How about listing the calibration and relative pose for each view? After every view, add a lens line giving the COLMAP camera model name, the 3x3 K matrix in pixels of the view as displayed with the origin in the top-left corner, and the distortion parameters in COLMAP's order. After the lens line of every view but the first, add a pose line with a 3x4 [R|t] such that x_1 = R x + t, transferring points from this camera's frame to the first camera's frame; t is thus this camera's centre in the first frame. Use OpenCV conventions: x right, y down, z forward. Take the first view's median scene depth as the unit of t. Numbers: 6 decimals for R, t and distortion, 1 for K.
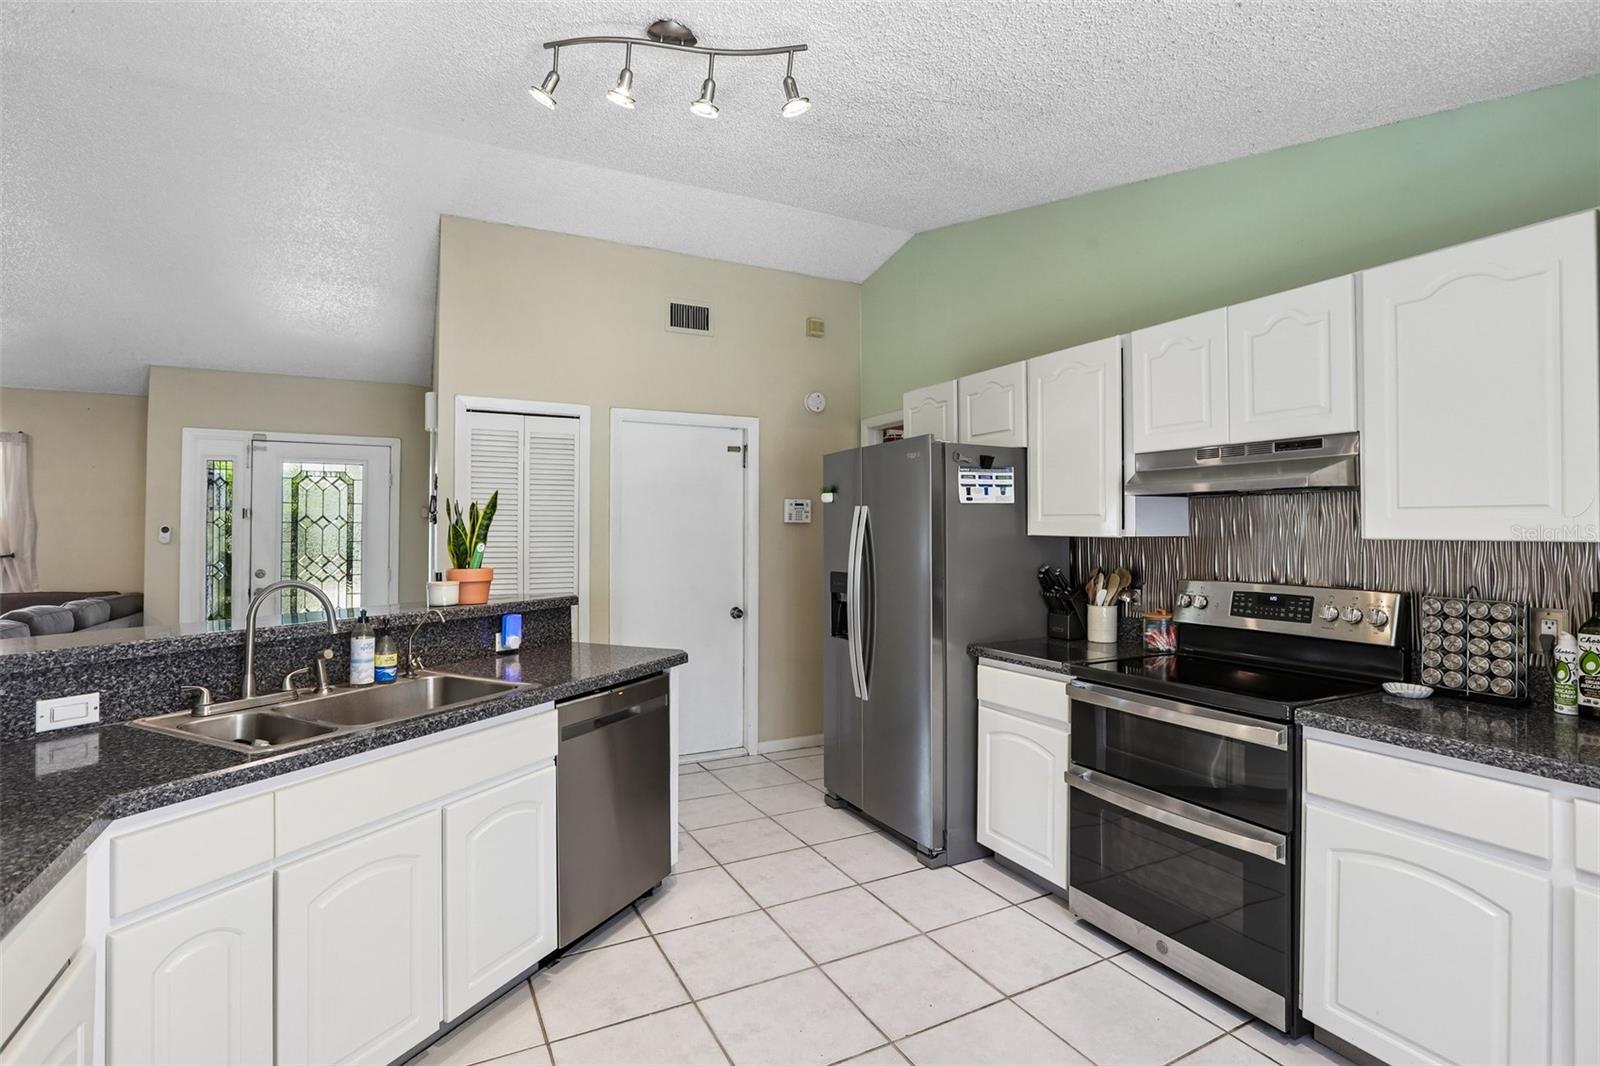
lens RADIAL K [[771.9, 0, 790.5], [0, 771.9, 518.6], [0, 0, 1]] dist [-0.032162, 0.006745]
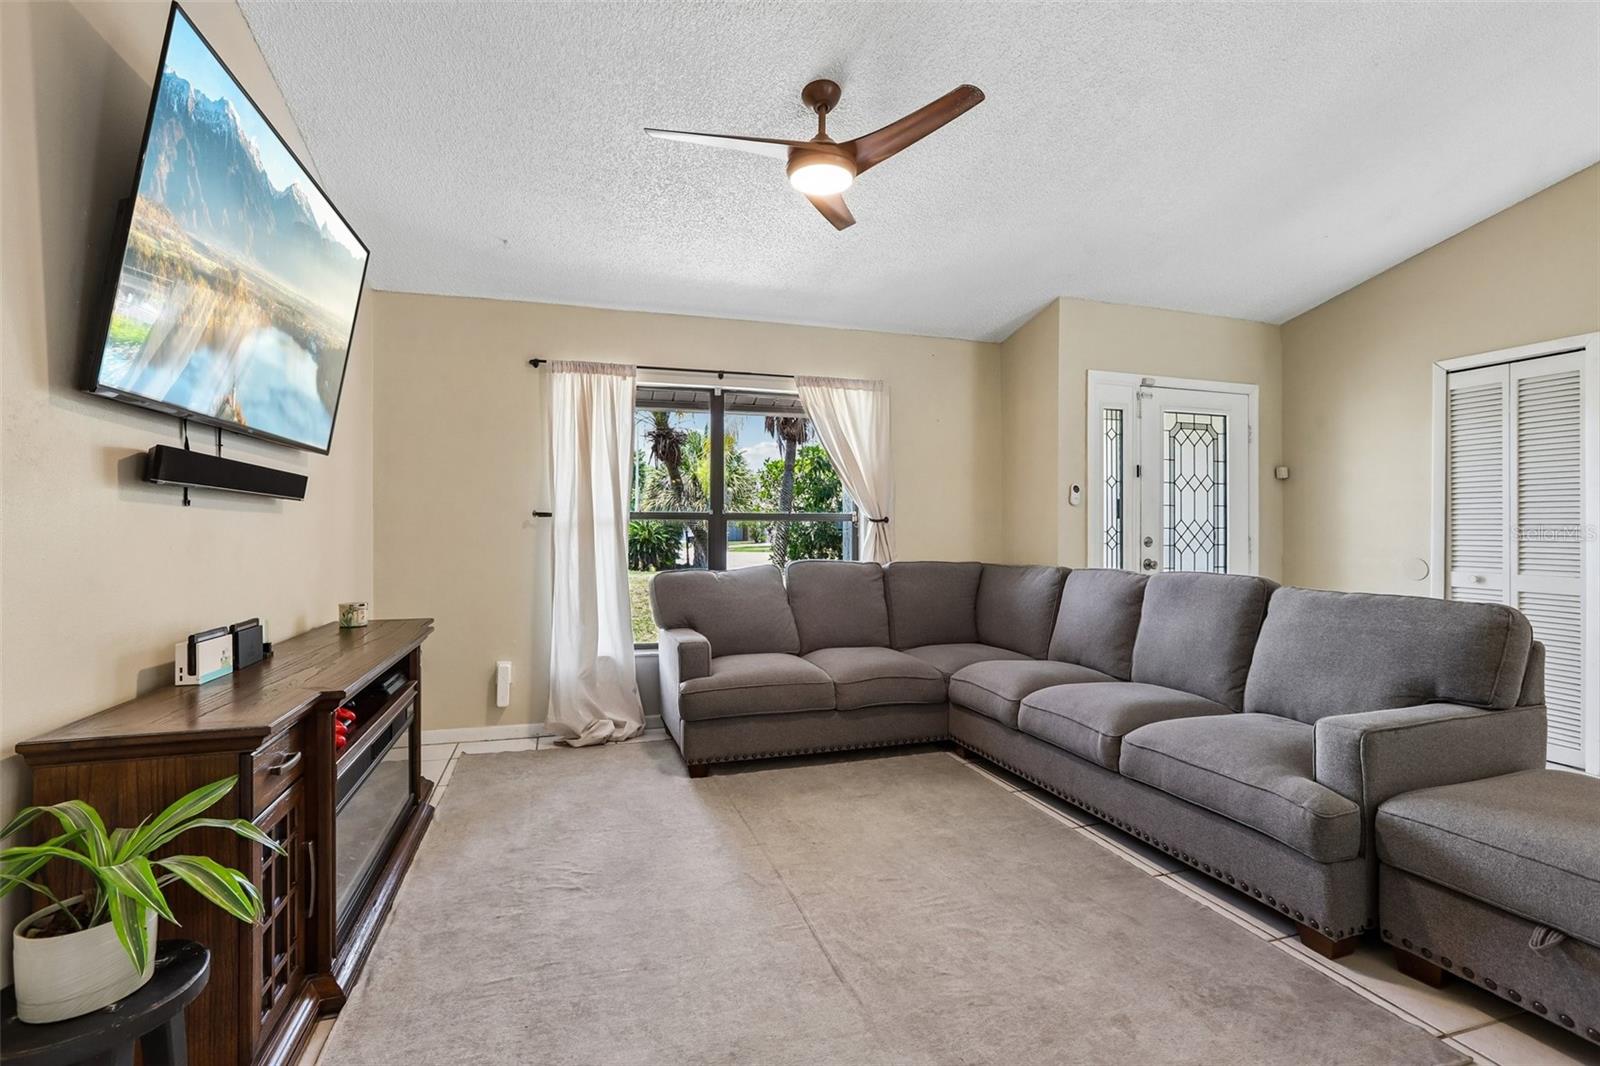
lens RADIAL K [[736.9, 0, 794.8], [0, 736.9, 526.0], [0, 0, 1]] dist [-0.029481, 0.012485]
pose [[0.986741, 0.001993, -0.162293, -1.906165], [0.000714, 0.999862, 0.016618, 0.080703], [0.162303, -0.016513, 0.986603, 0.245630]]
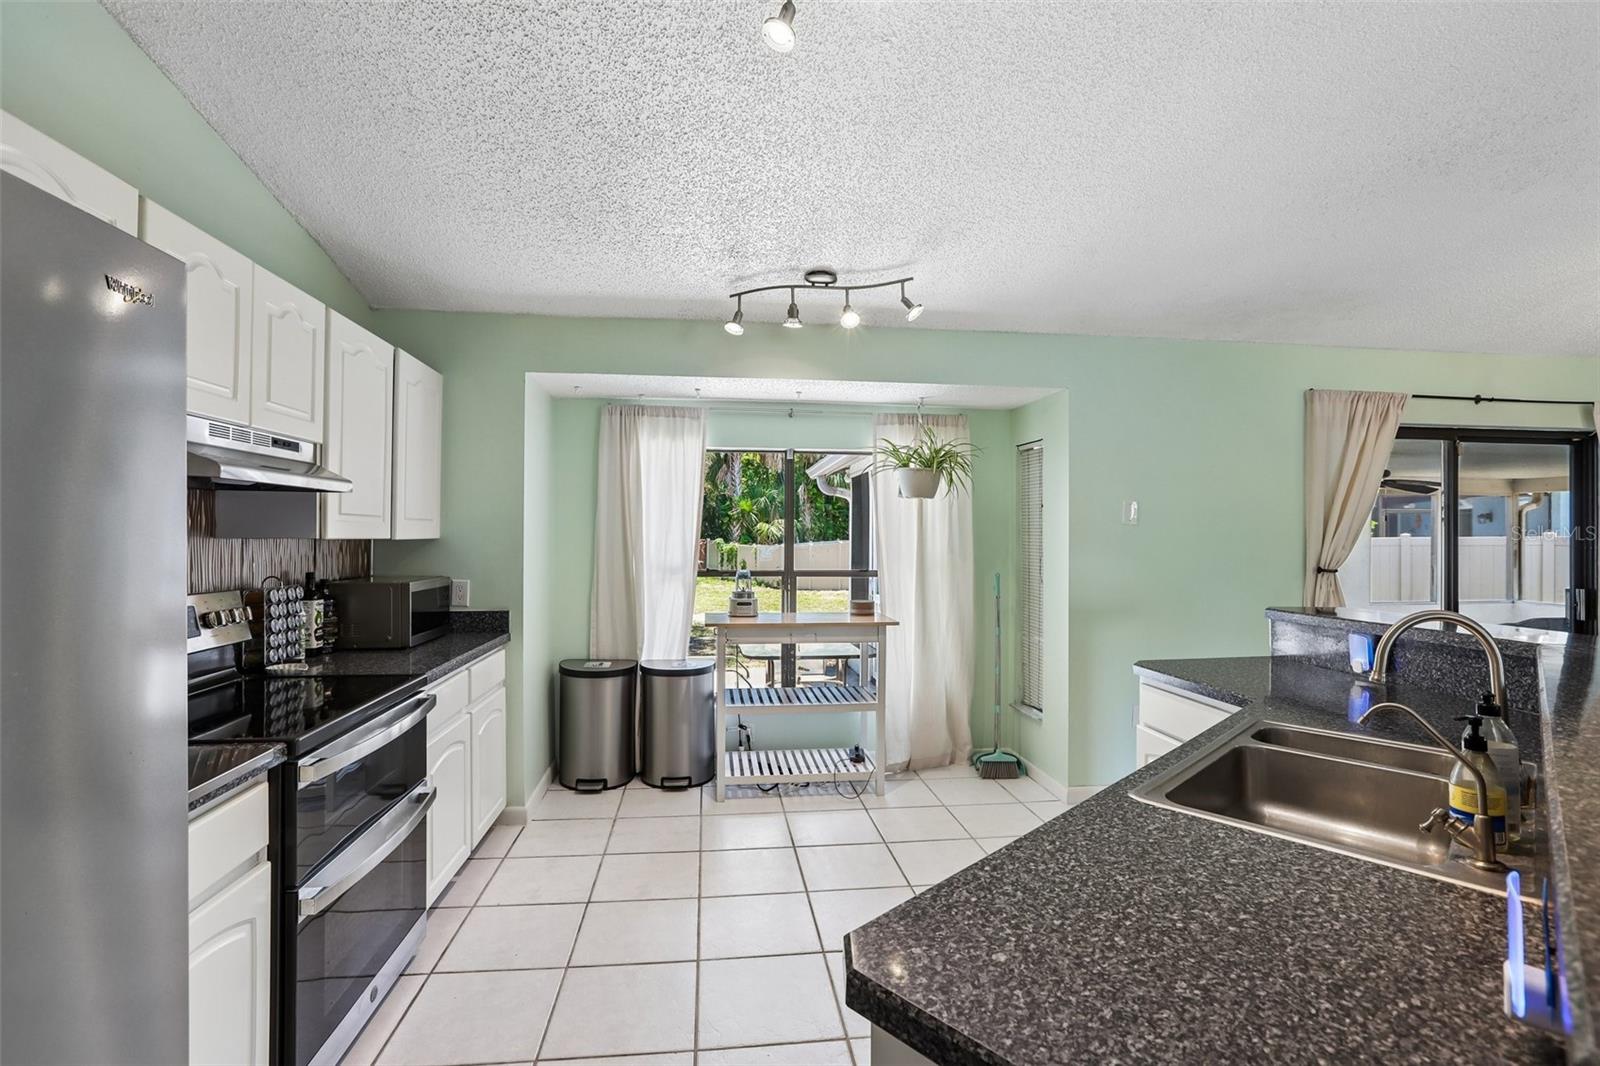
lens RADIAL K [[736.9, 0, 792.2], [0, 736.9, 529.4], [0, 0, 1]] dist [-0.029481, 0.012485]
pose [[-0.936872, -0.007848, 0.349583, -0.227308], [-0.015653, 0.999687, -0.019508, 0.016690], [-0.349321, -0.023749, -0.936702, 1.356765]]
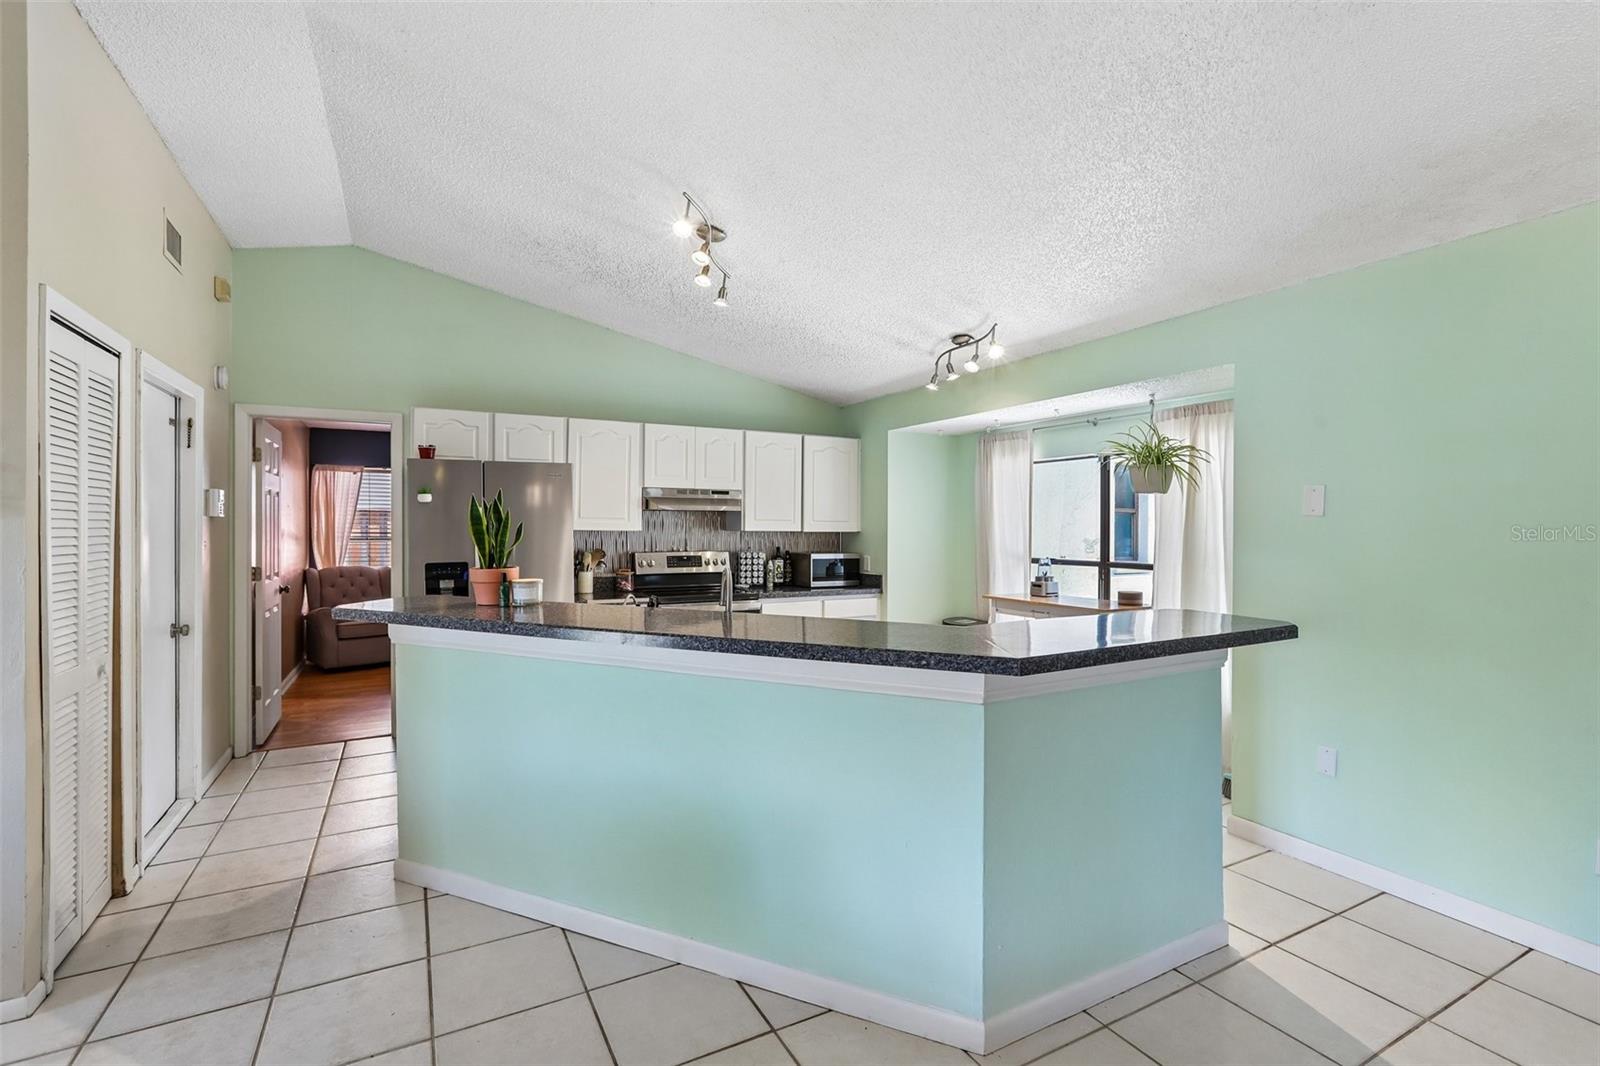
lens RADIAL K [[736.9, 0, 800.3], [0, 736.9, 524.5], [0, 0, 1]] dist [-0.029481, 0.012485]
pose [[-0.025655, 0.000888, 0.999670, -1.397902], [-0.021180, 0.999775, -0.001431, 0.002618], [-0.999446, -0.021210, -0.025630, 0.656917]]
